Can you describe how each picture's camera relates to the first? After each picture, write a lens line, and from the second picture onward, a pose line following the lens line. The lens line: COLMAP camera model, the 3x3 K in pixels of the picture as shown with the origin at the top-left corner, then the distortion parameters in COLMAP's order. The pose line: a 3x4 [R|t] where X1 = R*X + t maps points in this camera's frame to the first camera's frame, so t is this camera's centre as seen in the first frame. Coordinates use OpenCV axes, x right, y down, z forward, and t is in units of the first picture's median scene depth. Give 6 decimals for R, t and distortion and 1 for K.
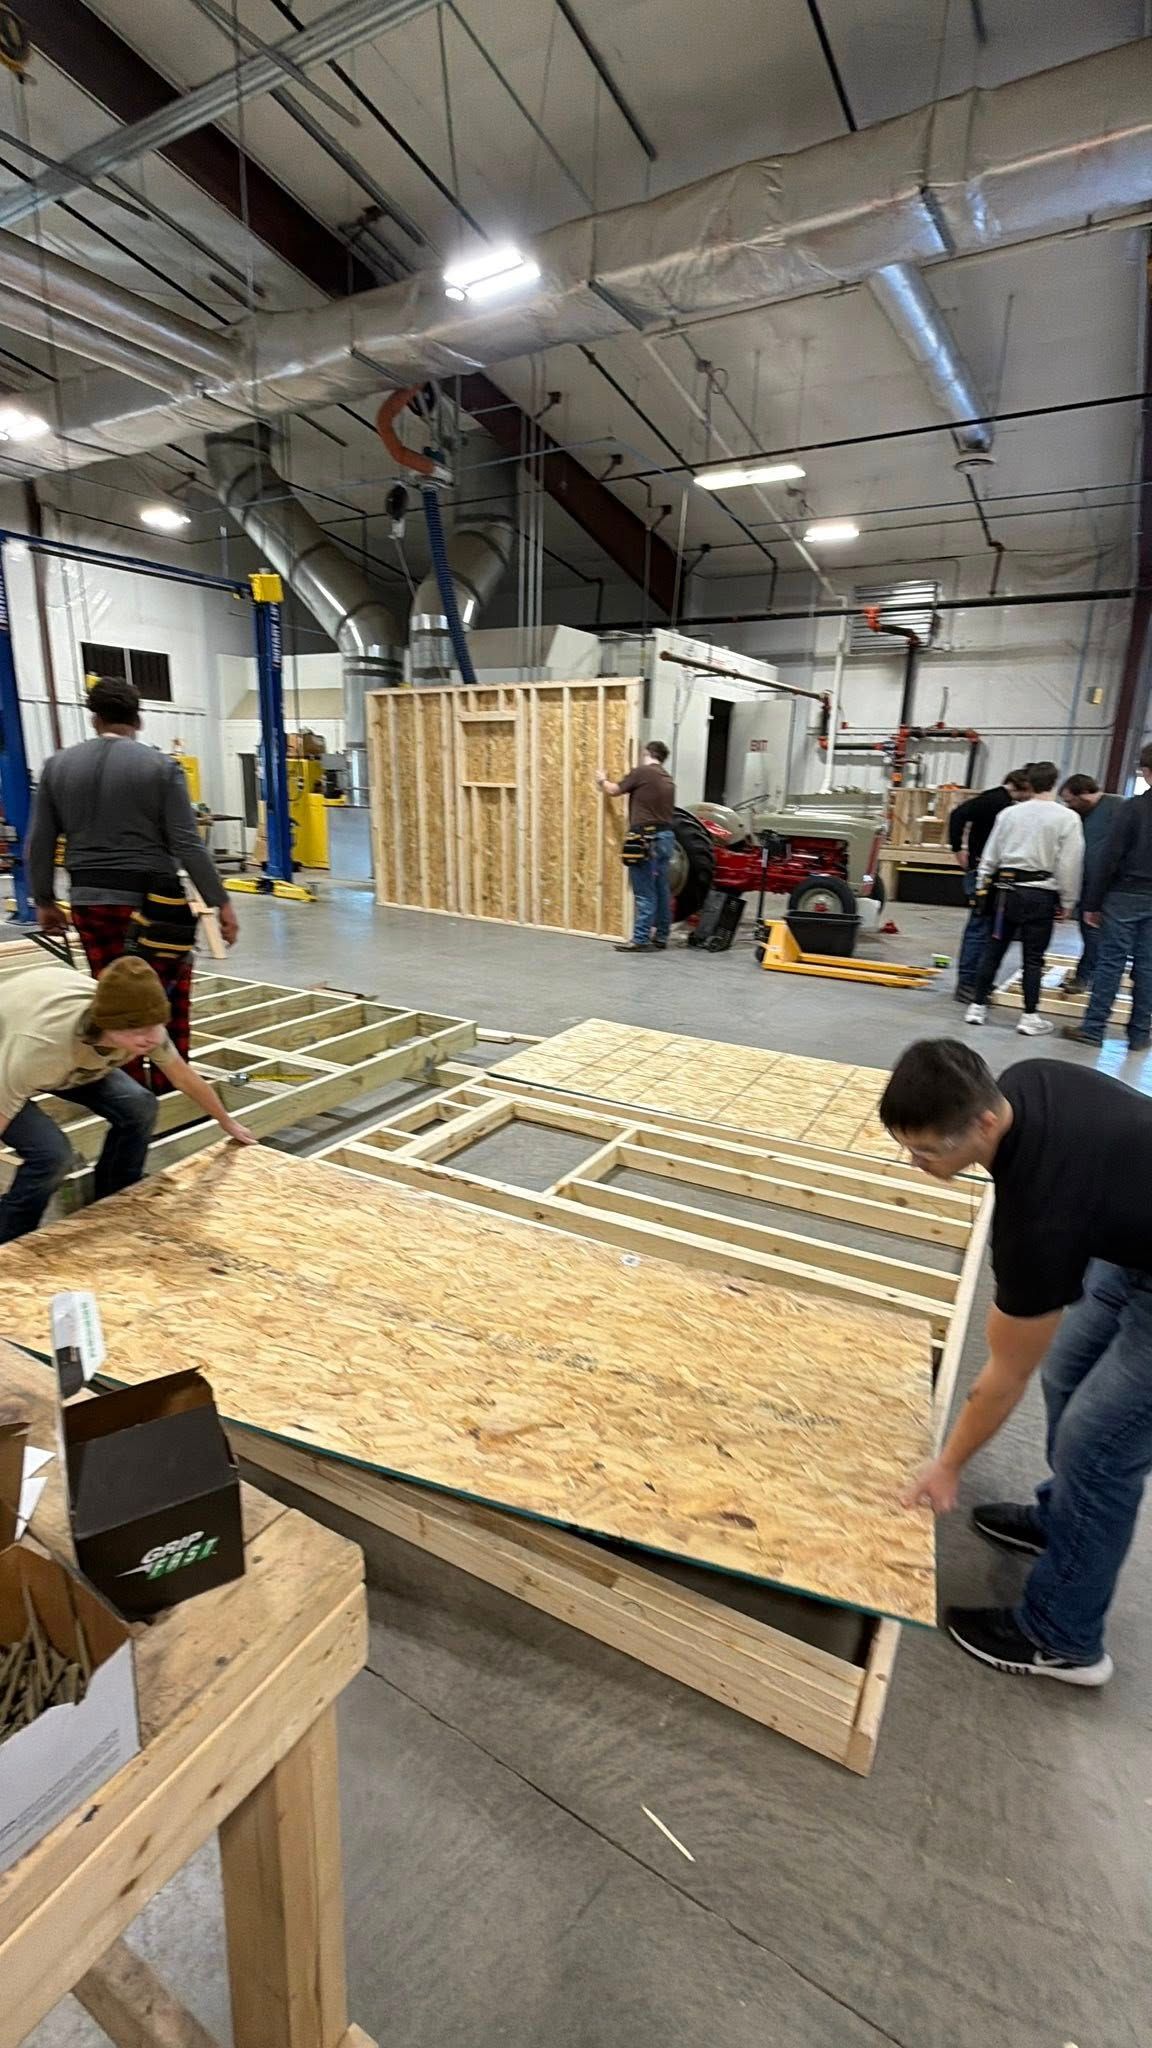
lens RADIAL K [[899.3, 0, 573.4], [0, 899.3, 1025.0], [0, 0, 1]] dist [0.000673, 0.000487]
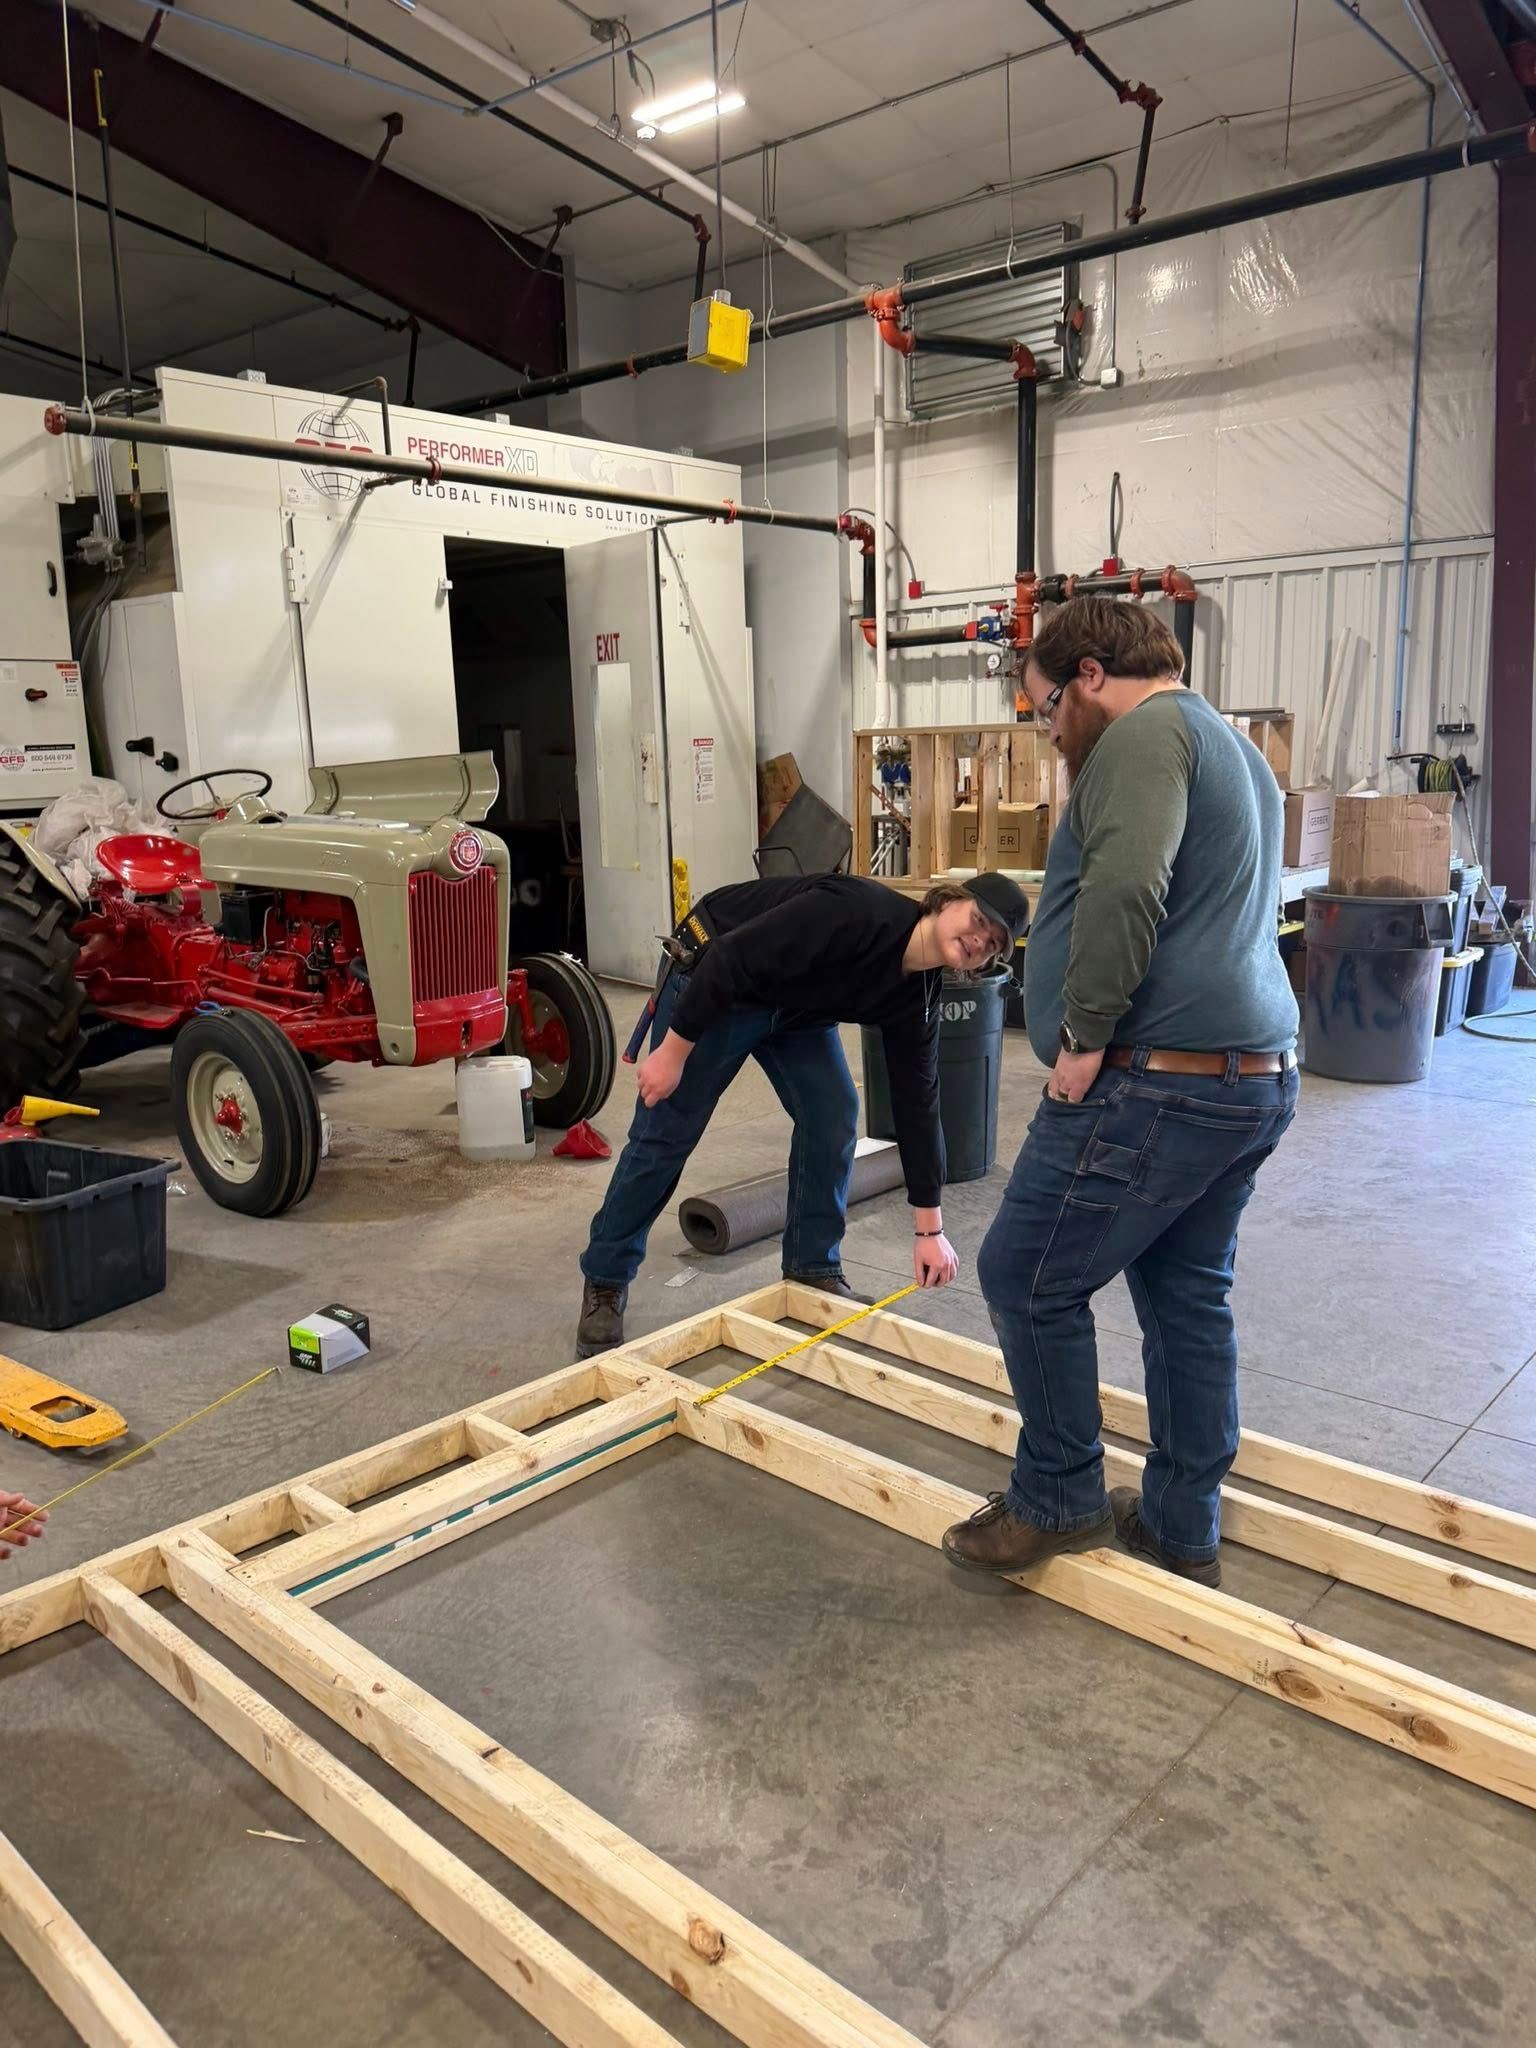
lens RADIAL K [[1536.3, 0, 768.0], [0, 1536.3, 1024.0], [0, 0, 1]] dist [0.099234, -0.180170]
pose [[0.987557, -0.031621, -0.154049, 0.487345], [0.017219, 0.995429, -0.093944, -0.093436], [0.156316, 0.090122, 0.983587, 0.429049]]
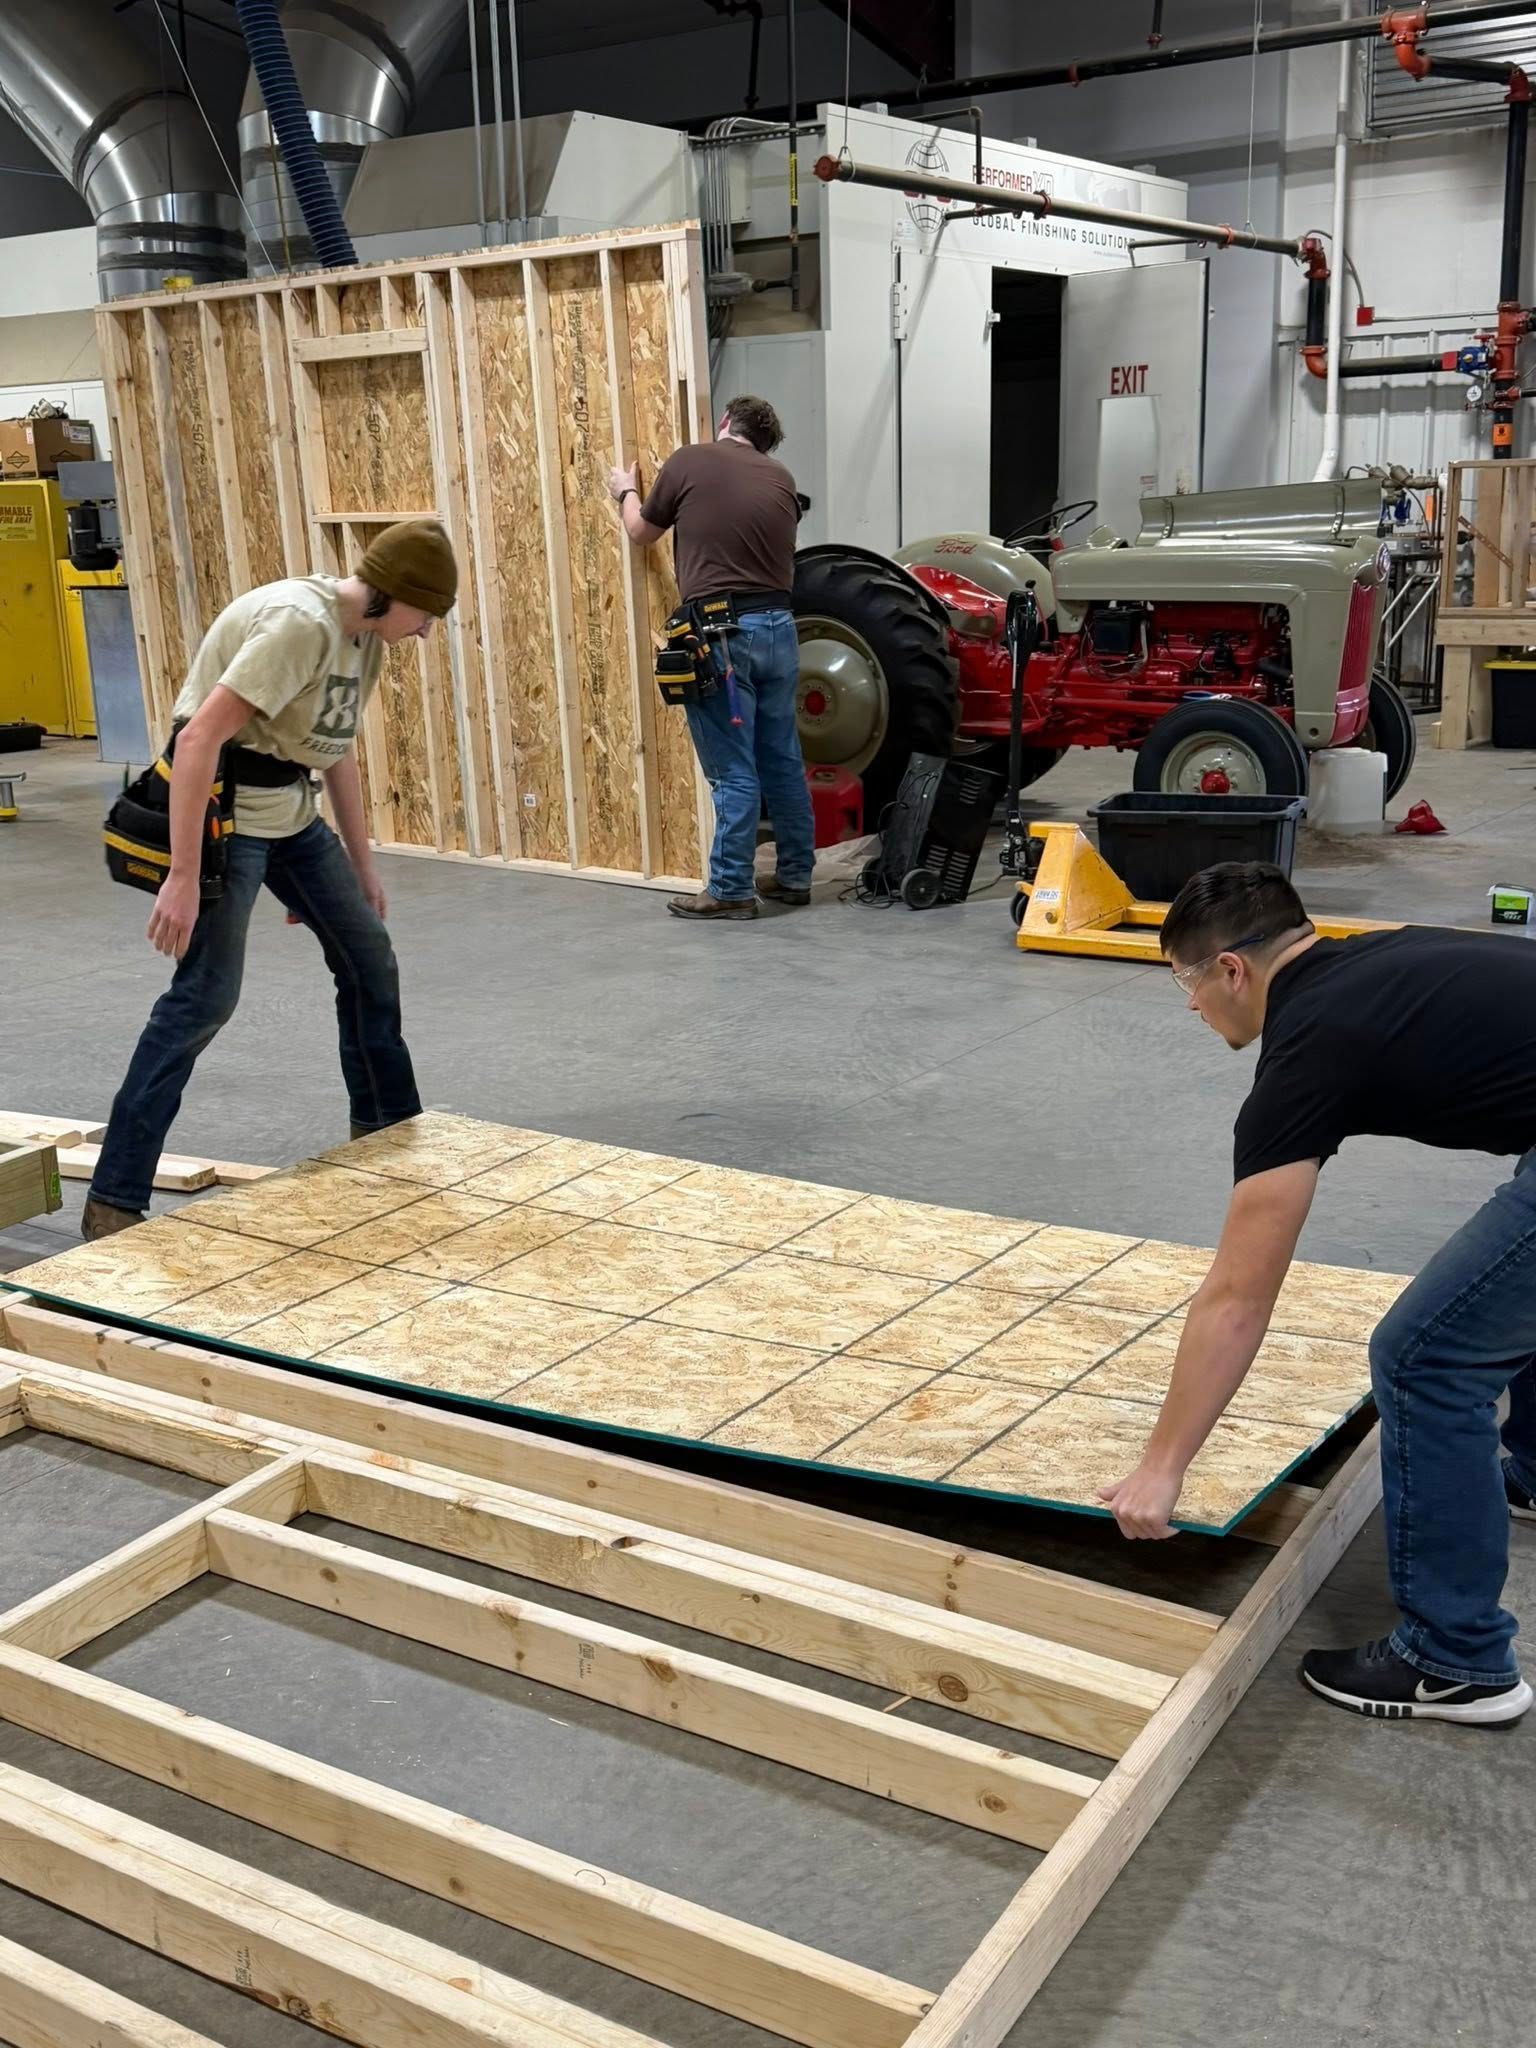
lens RADIAL K [[2059.9, 0, 757.0], [0, 2059.9, 1007.6], [0, 0, 1]] dist [0.225456, -0.505646]
pose [[0.996688, -0.041685, -0.069822, 0.120752], [0.039639, 0.998750, -0.030436, -0.010807], [0.071003, 0.027567, 0.997095, 0.074671]]
